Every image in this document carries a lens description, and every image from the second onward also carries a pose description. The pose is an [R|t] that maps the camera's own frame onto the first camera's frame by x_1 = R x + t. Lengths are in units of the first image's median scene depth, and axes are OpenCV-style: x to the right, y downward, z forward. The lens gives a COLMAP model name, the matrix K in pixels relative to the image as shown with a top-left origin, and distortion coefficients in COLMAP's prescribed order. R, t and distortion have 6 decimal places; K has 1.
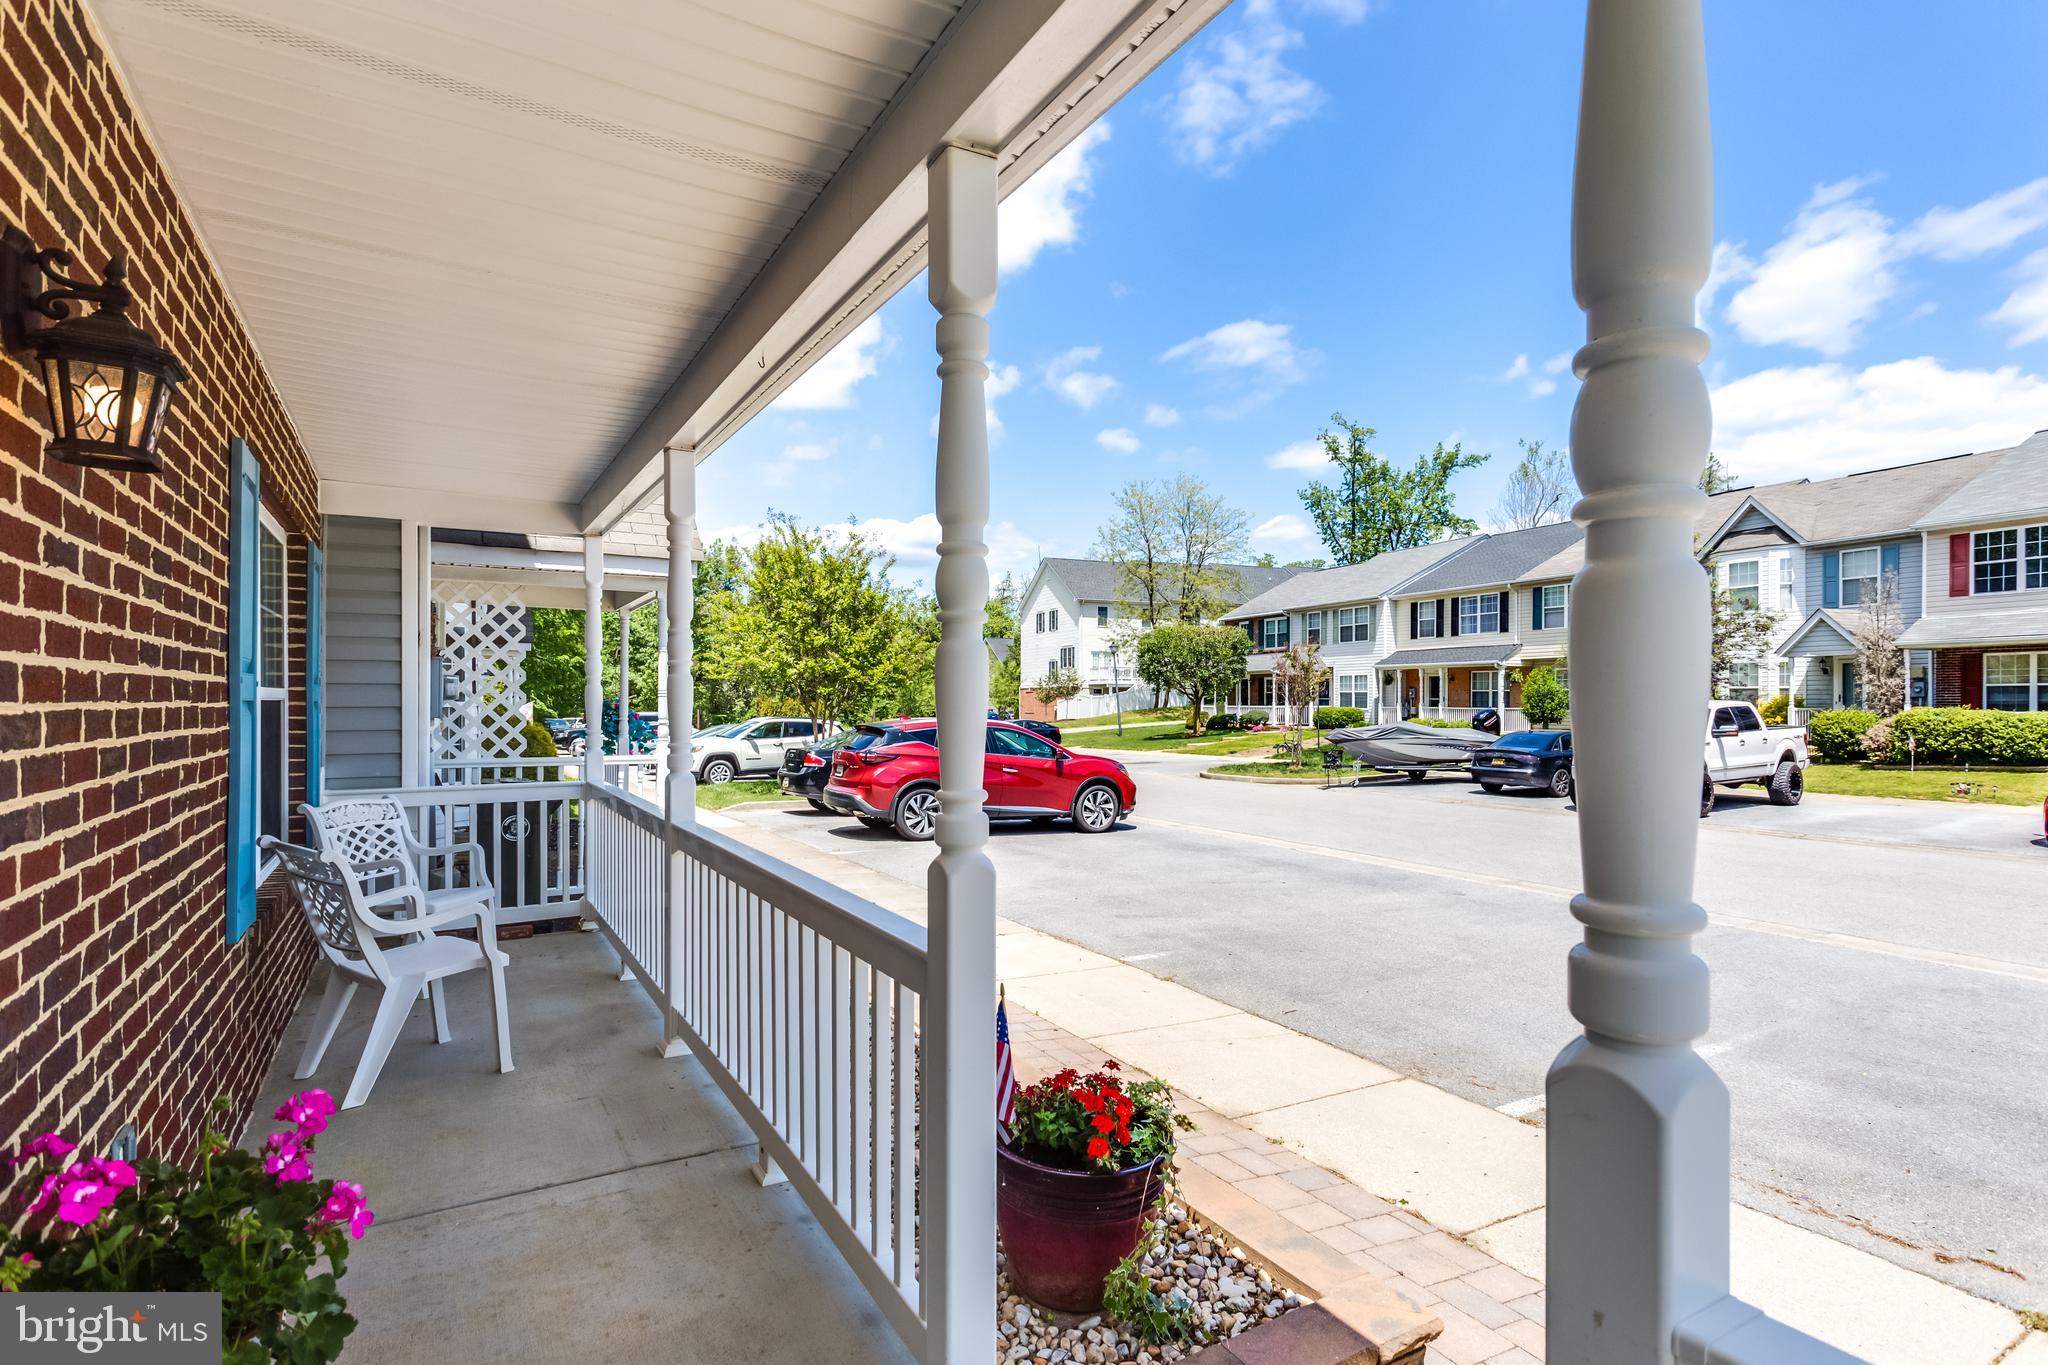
lens RADIAL K [[1068.6, 0, 1024.6], [0, 1068.6, 716.2], [0, 0, 1]] dist [-0.003894, 0.000305]
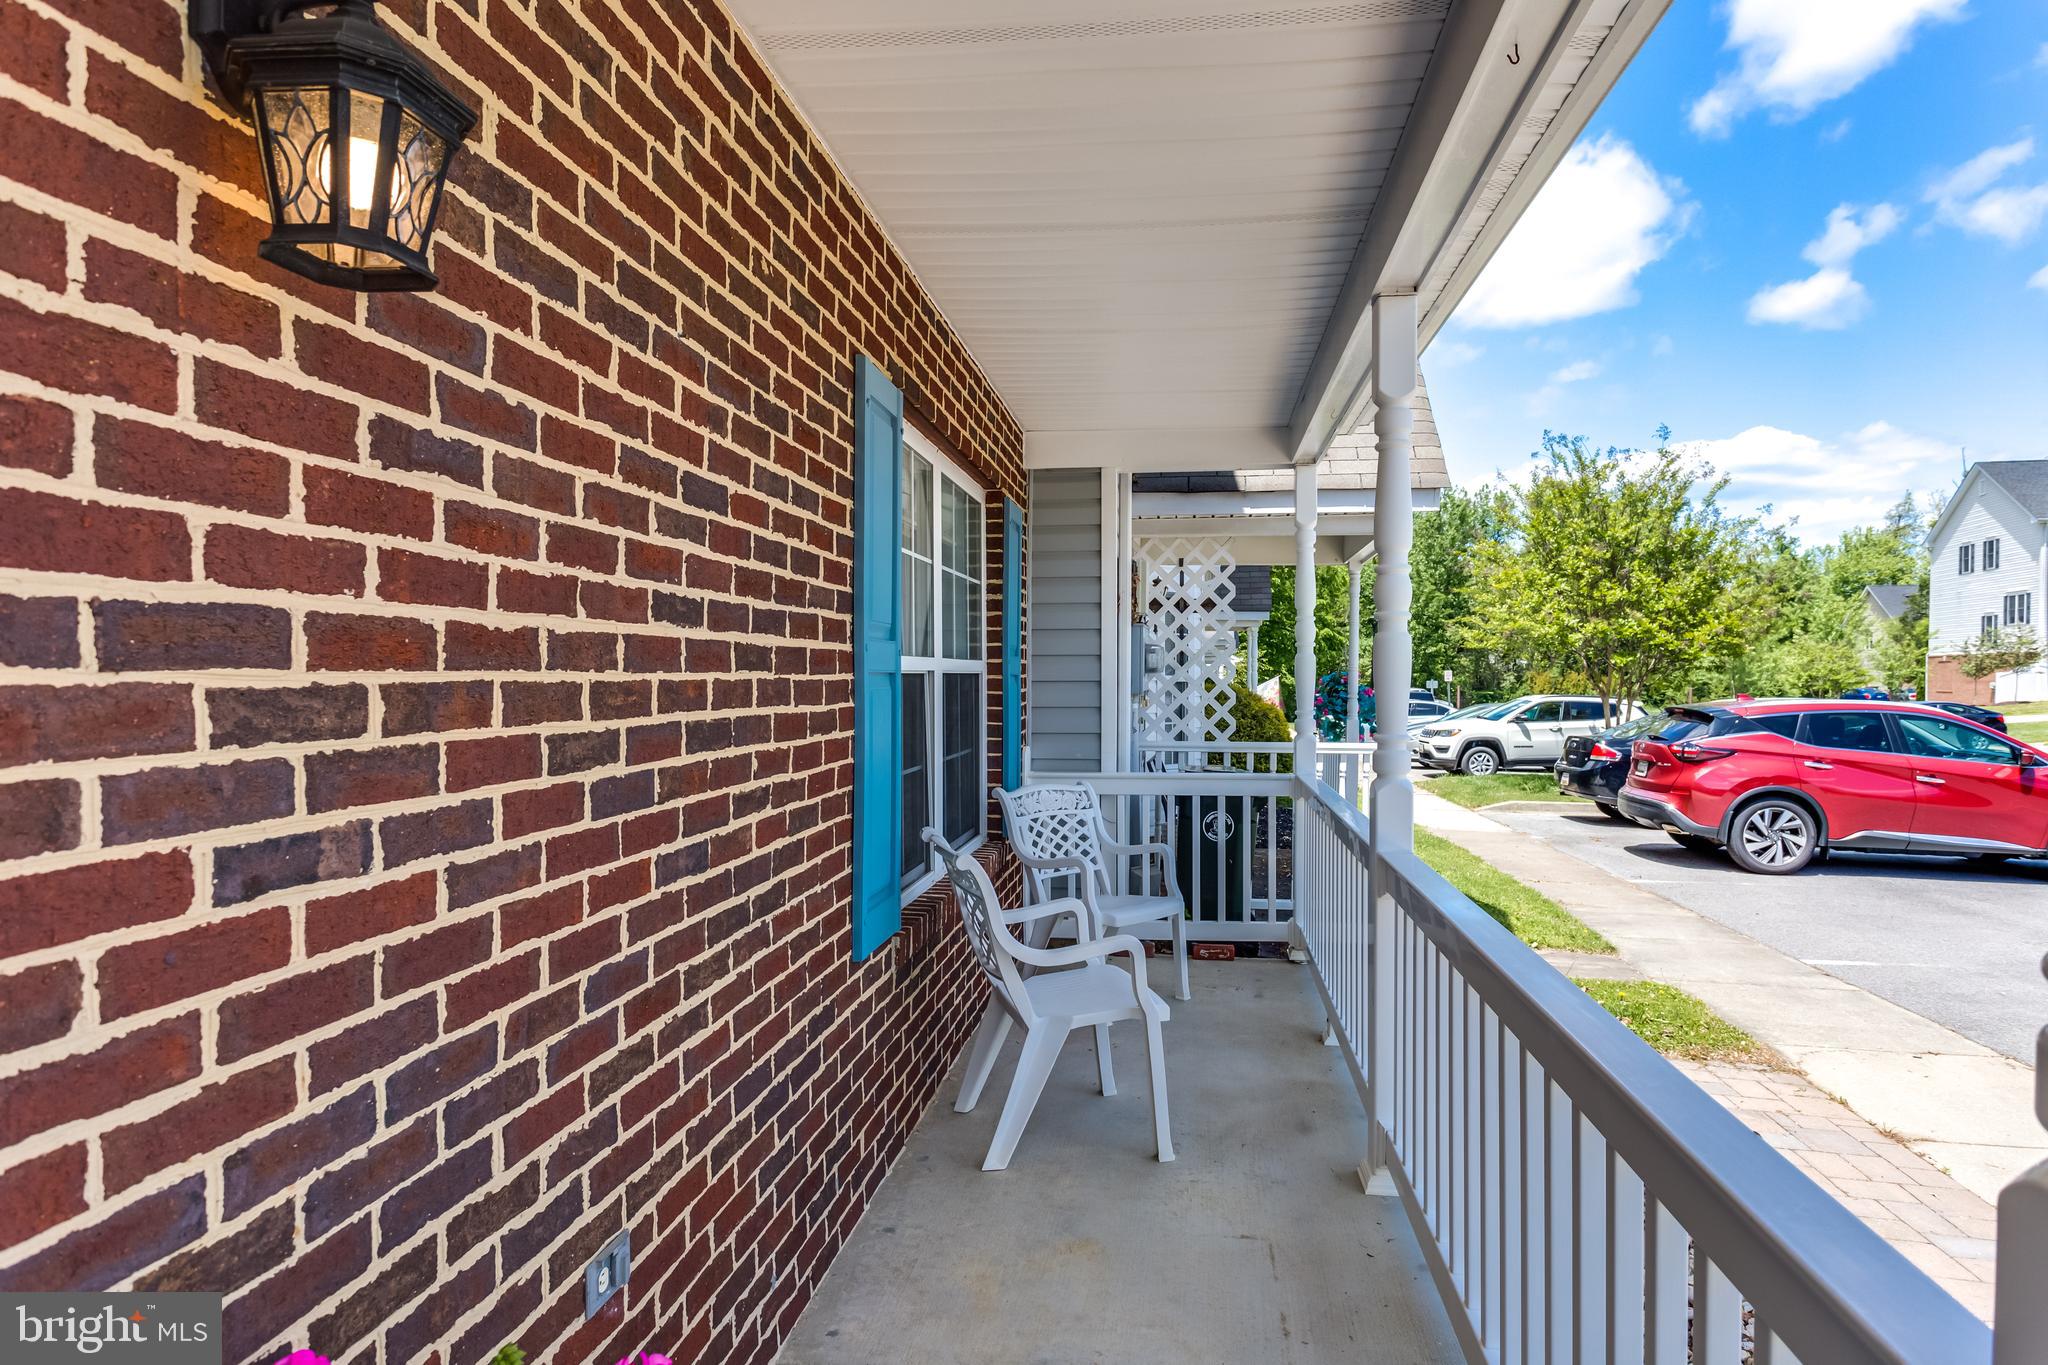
lens RADIAL K [[1192.6, 0, 1068.6], [0, 1192.6, 698.0], [0, 0, 1]] dist [0.017418, -0.002142]
pose [[0.816166, 0.009839, -0.577733, -0.032508], [-0.007258, 0.999951, 0.006776, -0.000933], [0.577771, -0.001338, 0.816198, 0.162501]]
